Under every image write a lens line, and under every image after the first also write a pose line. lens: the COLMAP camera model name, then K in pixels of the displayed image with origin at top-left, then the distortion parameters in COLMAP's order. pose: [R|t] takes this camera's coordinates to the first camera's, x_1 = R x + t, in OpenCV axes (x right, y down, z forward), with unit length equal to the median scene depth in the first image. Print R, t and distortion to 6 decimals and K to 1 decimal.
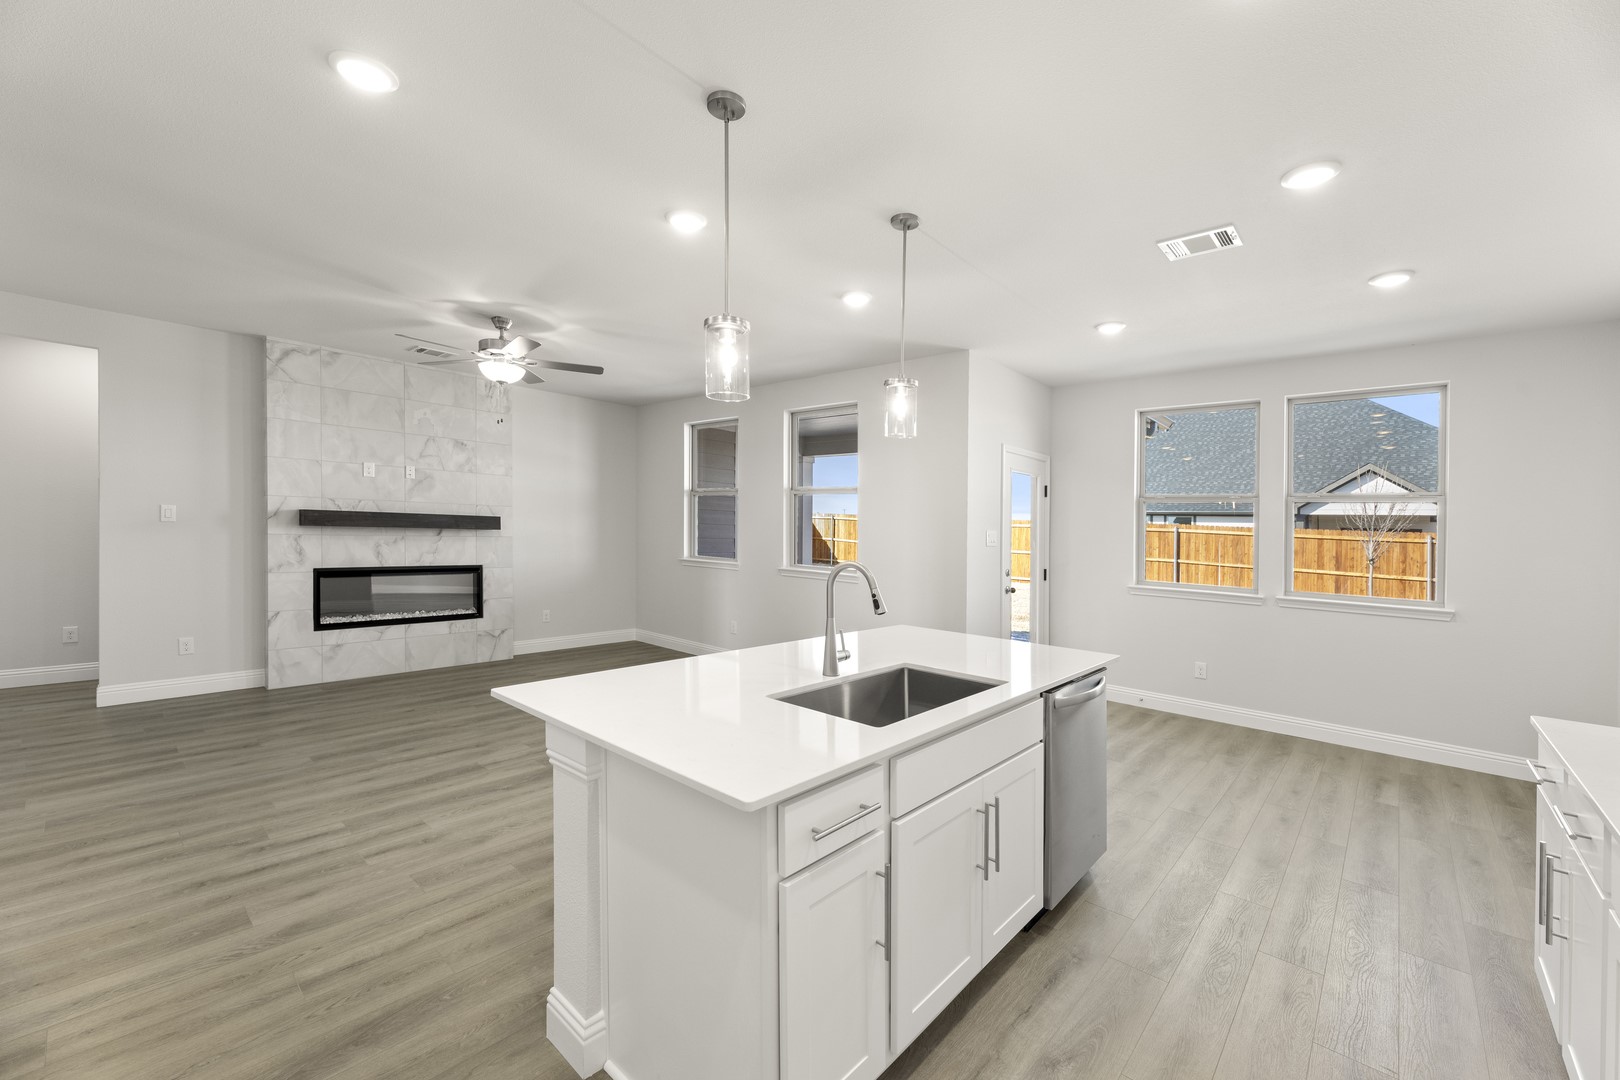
lens RADIAL K [[635.5, 0, 819.7], [0, 635.5, 550.0], [0, 0, 1]] dist [0.002644, 0.000276]
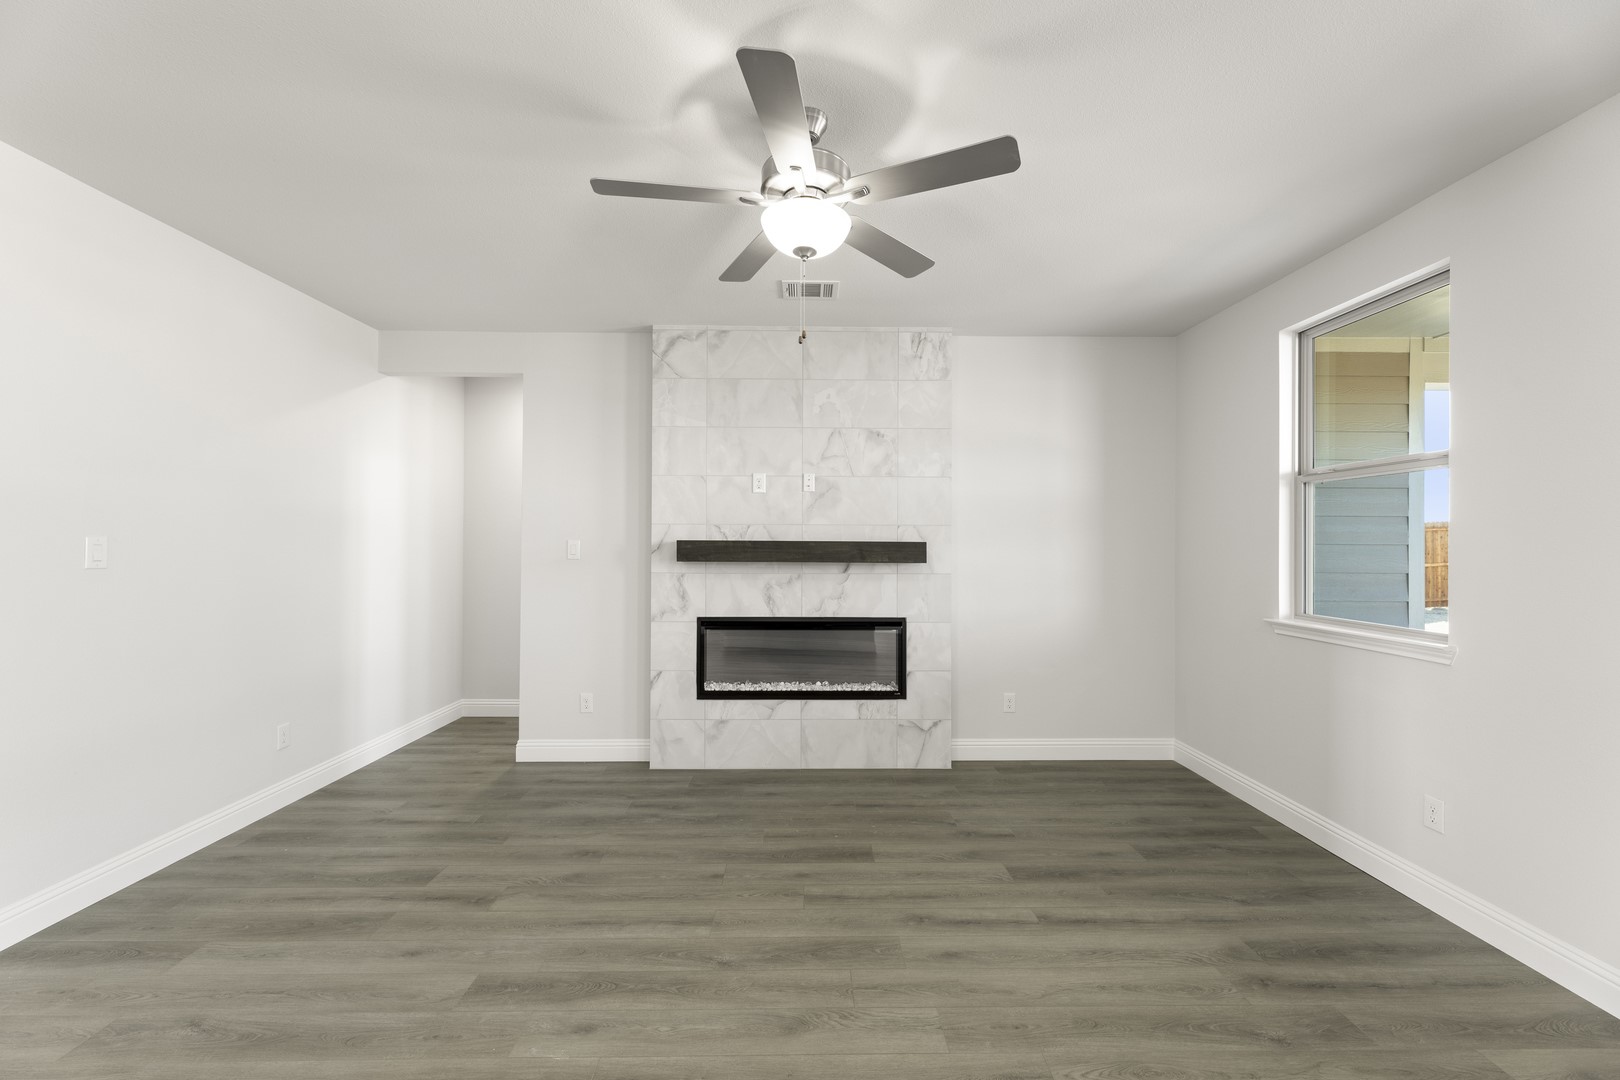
lens RADIAL K [[635.5, 0, 832.3], [0, 635.5, 565.5], [0, 0, 1]] dist [0.002644, 0.000276]
pose [[0.674630, -0.004424, -0.738143, -0.114534], [-0.007763, 0.999884, -0.013089, -0.022599], [0.738116, 0.014561, 0.674517, 0.565659]]
